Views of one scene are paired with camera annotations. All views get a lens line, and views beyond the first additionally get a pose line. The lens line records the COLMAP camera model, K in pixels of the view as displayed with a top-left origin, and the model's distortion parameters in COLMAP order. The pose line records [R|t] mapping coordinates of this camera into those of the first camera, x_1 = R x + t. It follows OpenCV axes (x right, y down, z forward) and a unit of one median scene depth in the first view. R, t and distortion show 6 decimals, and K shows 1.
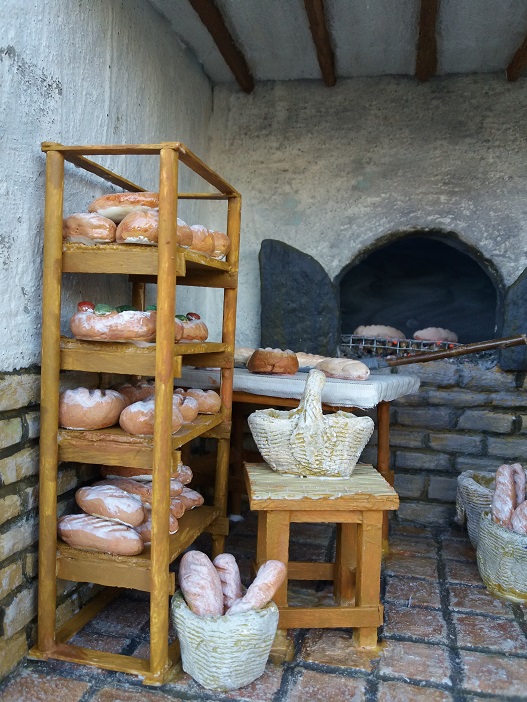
lens RADIAL K [[593.5, 0, 264.6], [0, 593.5, 353.0], [0, 0, 1]] dist [0.012092, -0.058081]
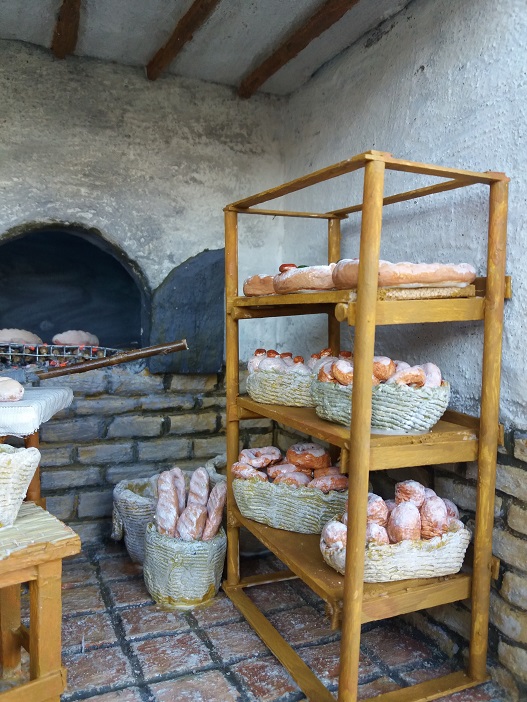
lens RADIAL K [[593.5, 0, 261.8], [0, 593.5, 347.8], [0, 0, 1]] dist [0.012092, -0.058081]
pose [[0.793891, -0.039257, 0.606792, -0.049856], [0.036489, 0.999191, 0.016903, -0.023930], [-0.606965, 0.008722, 0.794681, 0.106453]]
